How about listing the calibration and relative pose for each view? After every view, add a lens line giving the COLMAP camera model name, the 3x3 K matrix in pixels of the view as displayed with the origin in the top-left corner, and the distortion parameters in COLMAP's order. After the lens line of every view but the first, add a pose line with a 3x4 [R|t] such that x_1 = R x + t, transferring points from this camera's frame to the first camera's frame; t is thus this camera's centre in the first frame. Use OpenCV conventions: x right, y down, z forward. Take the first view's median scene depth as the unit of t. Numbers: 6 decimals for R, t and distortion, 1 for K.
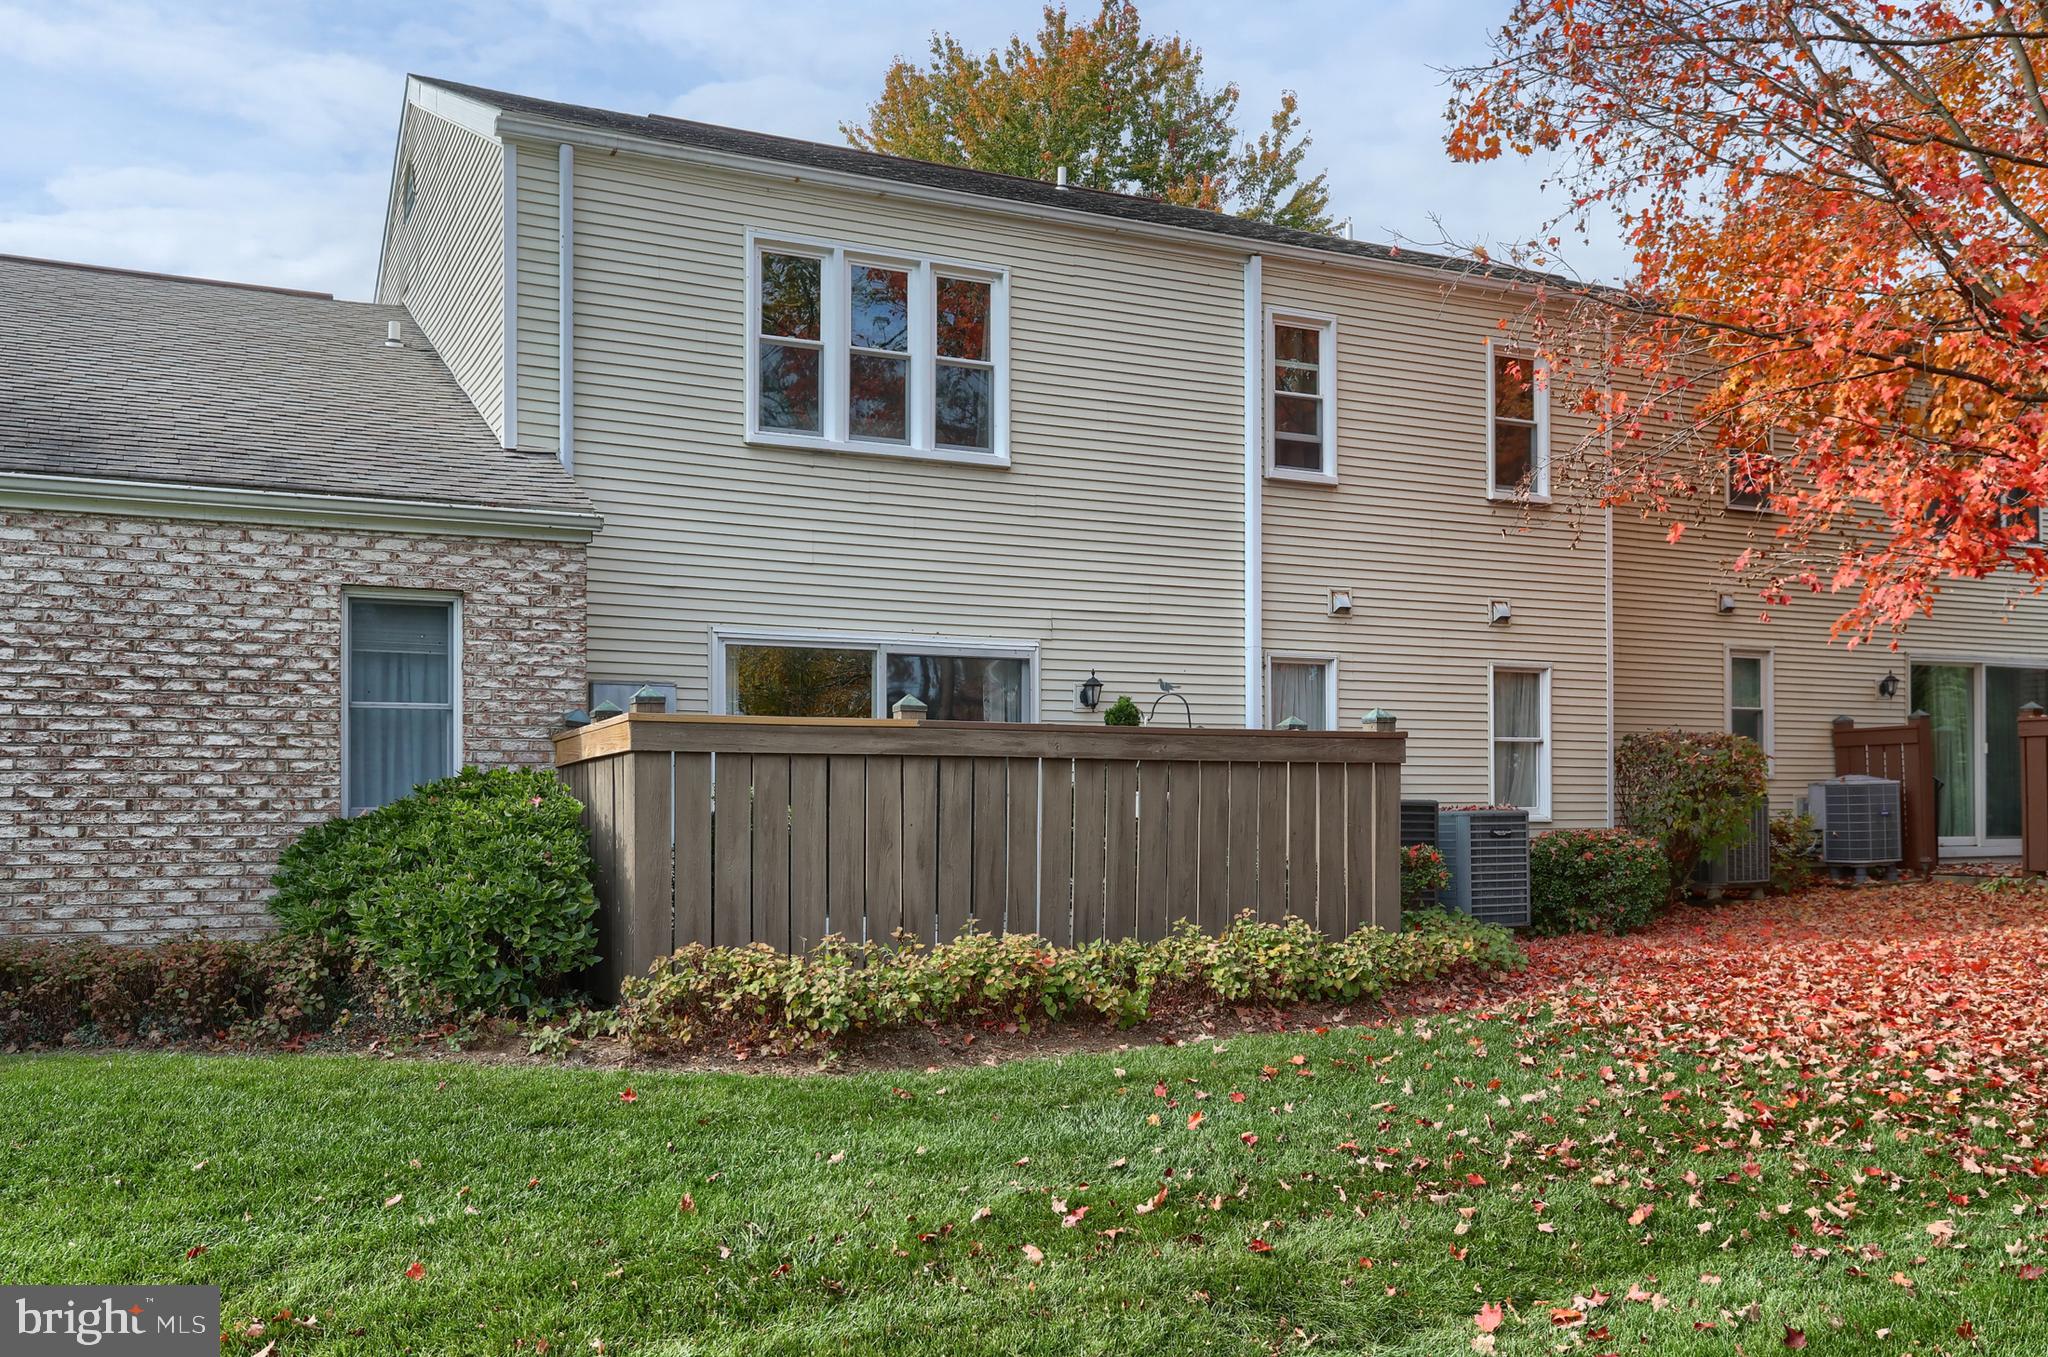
lens RADIAL K [[1727.8, 0, 1012.3], [0, 1727.8, 773.7], [0, 0, 1]] dist [0.016511, -0.003770]
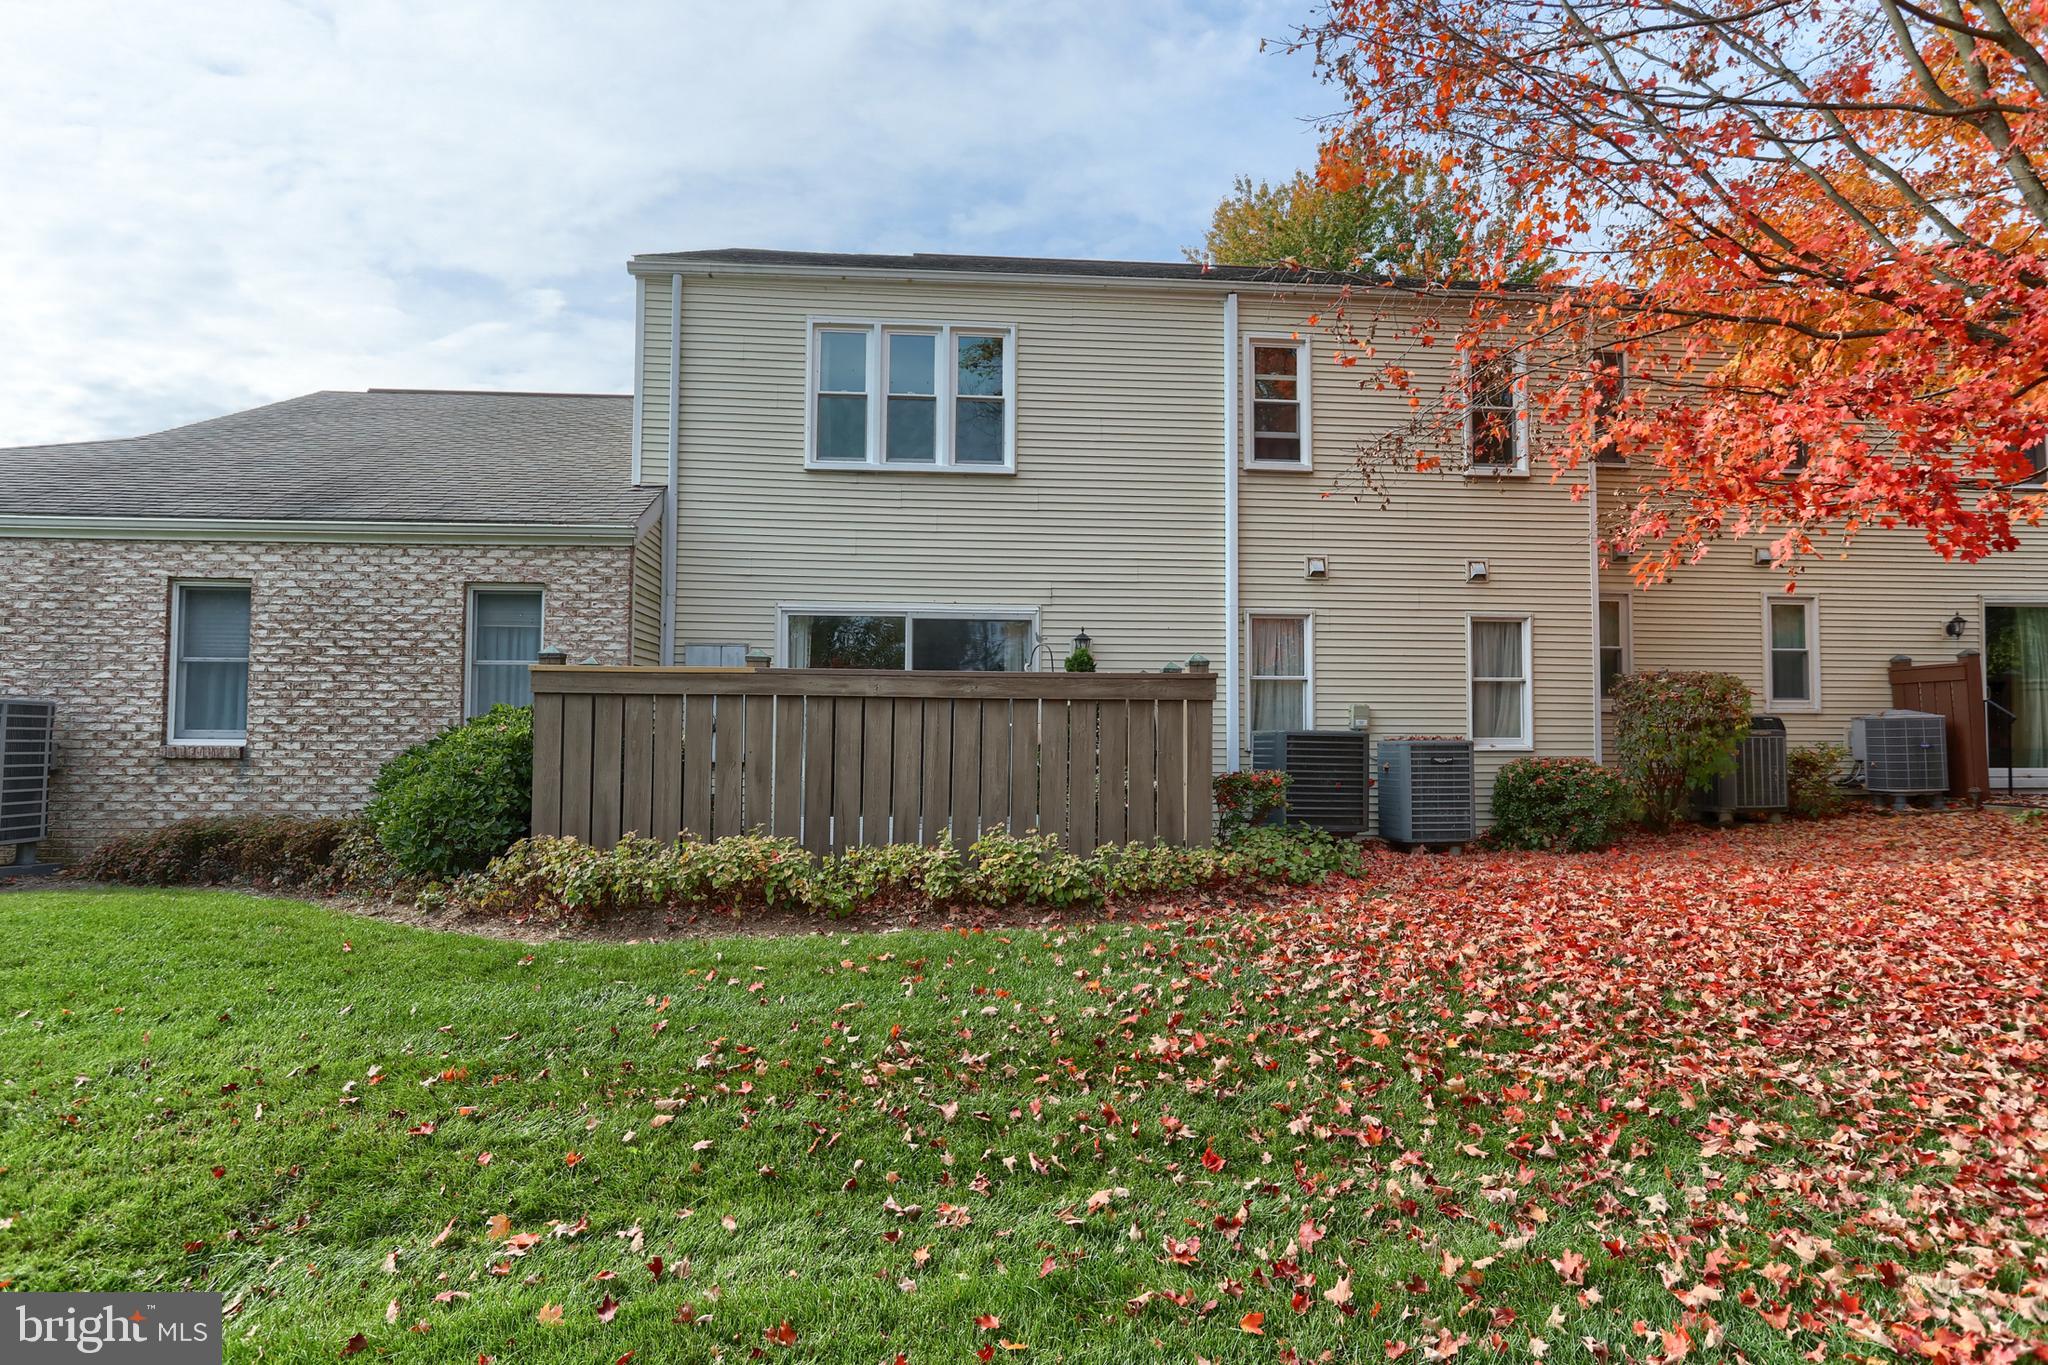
lens RADIAL K [[1193.4, 0, 1024.4], [0, 1193.4, 665.3], [0, 0, 1]] dist [-0.034586, 0.017151]
pose [[0.935994, -0.013304, -0.351765, 0.343488], [0.000139, 0.999299, -0.037426, 0.000513], [0.352016, 0.034982, 0.935340, 0.178676]]
